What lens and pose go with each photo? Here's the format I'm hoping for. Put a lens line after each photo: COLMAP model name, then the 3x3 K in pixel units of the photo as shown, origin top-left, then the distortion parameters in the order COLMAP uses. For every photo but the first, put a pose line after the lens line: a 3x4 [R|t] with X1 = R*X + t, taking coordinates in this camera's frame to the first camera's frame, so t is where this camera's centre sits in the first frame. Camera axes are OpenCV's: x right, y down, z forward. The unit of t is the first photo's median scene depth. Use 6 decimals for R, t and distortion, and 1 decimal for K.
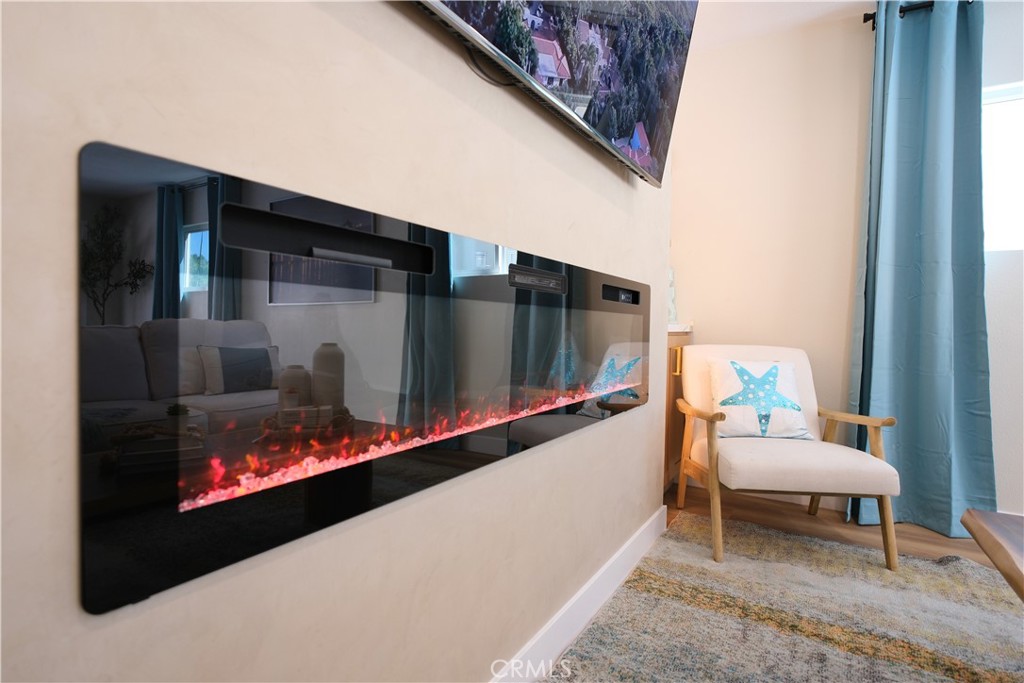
lens RADIAL K [[511.1, 0, 501.2], [0, 511.1, 349.6], [0, 0, 1]] dist [-0.003400, -0.004228]
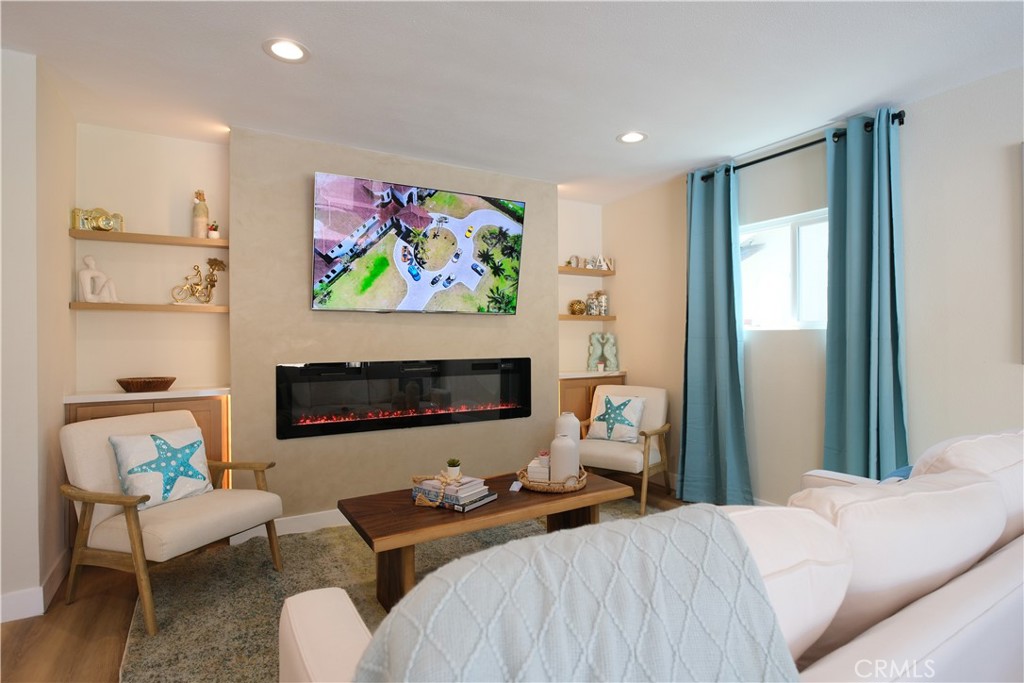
lens RADIAL K [[511.1, 0, 514.7], [0, 511.1, 359.2], [0, 0, 1]] dist [-0.003400, -0.004228]
pose [[0.889766, 0.014500, -0.456187, 1.069250], [-0.009283, 0.999863, 0.013674, -0.134415], [0.456323, -0.007932, 0.889779, -0.751166]]
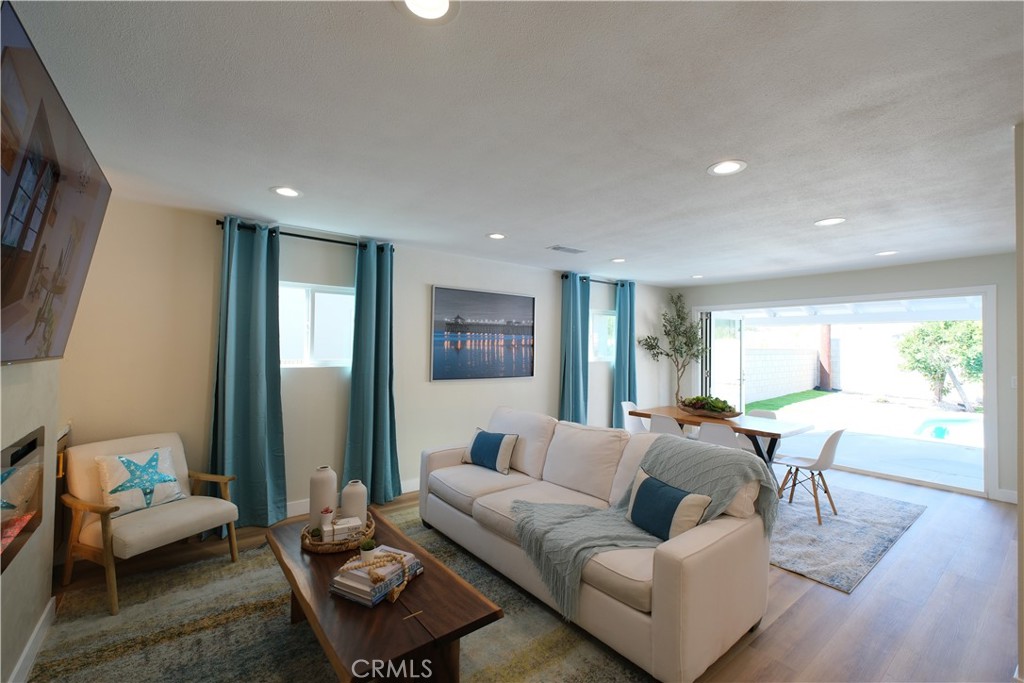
lens RADIAL K [[430.0, 0, 506.9], [0, 430.0, 336.2], [0, 0, 1]] dist [-0.007287, 0.003430]
pose [[0.344466, 0.015310, 0.938674, -0.276462], [0.024439, 0.999382, -0.025268, -0.261780], [-0.938481, 0.031645, 0.343879, -0.369507]]
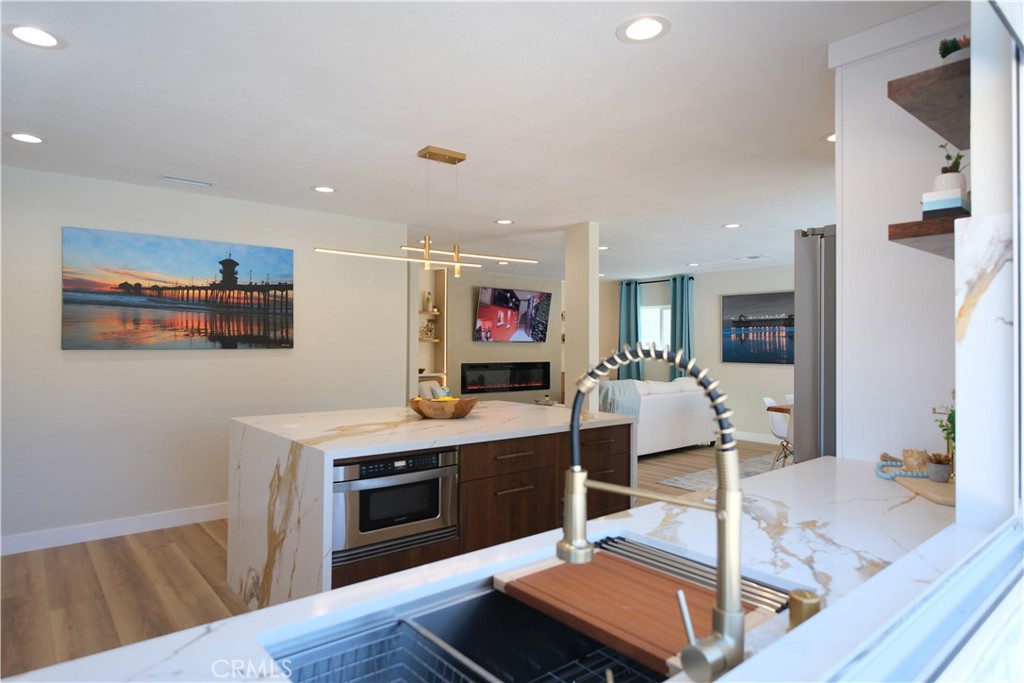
lens RADIAL K [[592.7, 0, 504.3], [0, 592.7, 345.4], [0, 0, 1]] dist [-0.002810, -0.000519]
pose [[0.951465, -0.004260, -0.307727, 1.355293], [-0.008287, 0.999187, -0.039454, -0.055566], [0.307645, 0.040089, 0.950656, -3.587439]]
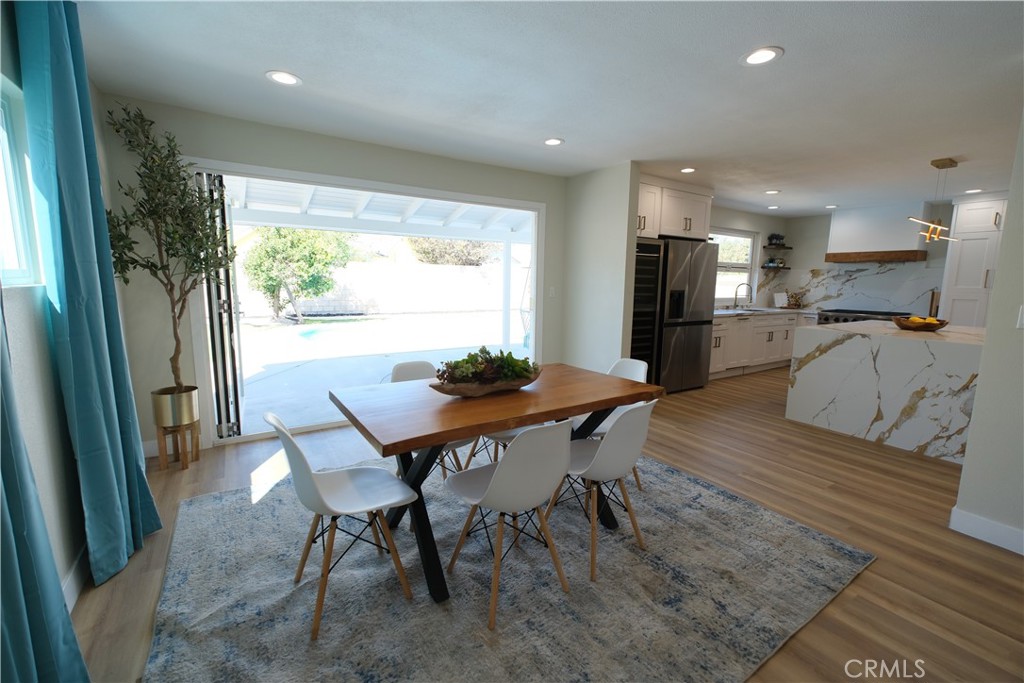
lens RADIAL K [[430.0, 0, 509.8], [0, 430.0, 338.3], [0, 0, 1]] dist [-0.007287, 0.003430]
pose [[-0.910126, -0.081490, 0.406238, 1.586011], [-0.010425, 0.984662, 0.174163, -0.197989], [-0.414199, 0.154275, -0.897016, 0.300834]]
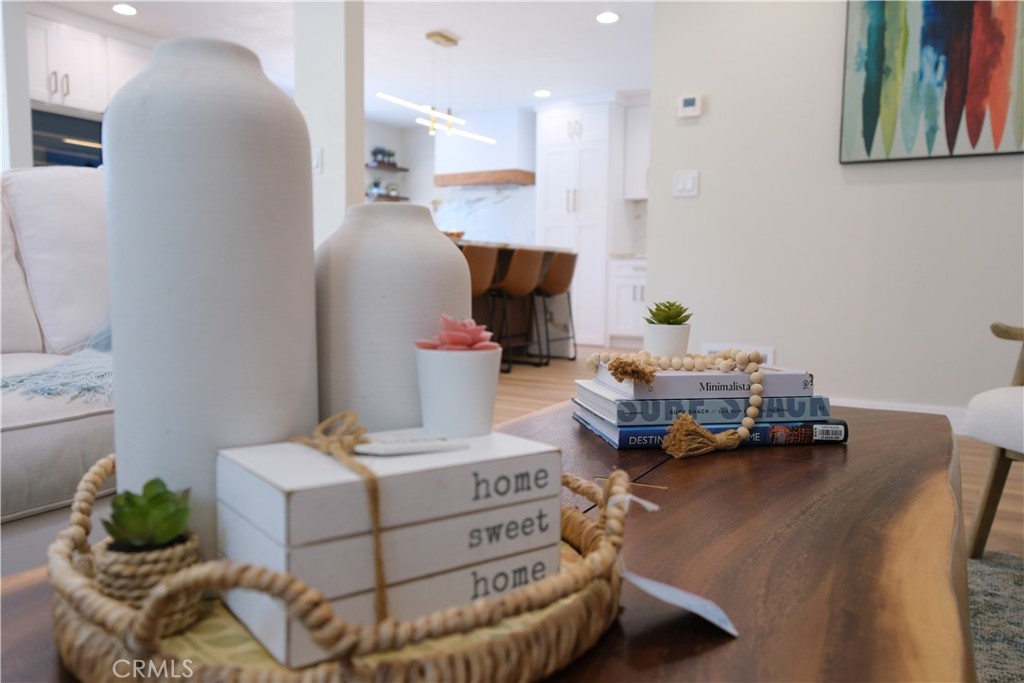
lens RADIAL K [[770.8, 0, 516.8], [0, 770.8, 341.8], [0, 0, 1]] dist [0.004603, 0.004162]
pose [[-0.998960, -0.018301, -0.041750, 0.559171], [-0.023216, 0.992448, 0.120451, 0.080719], [0.039231, 0.121295, -0.991841, 0.602808]]
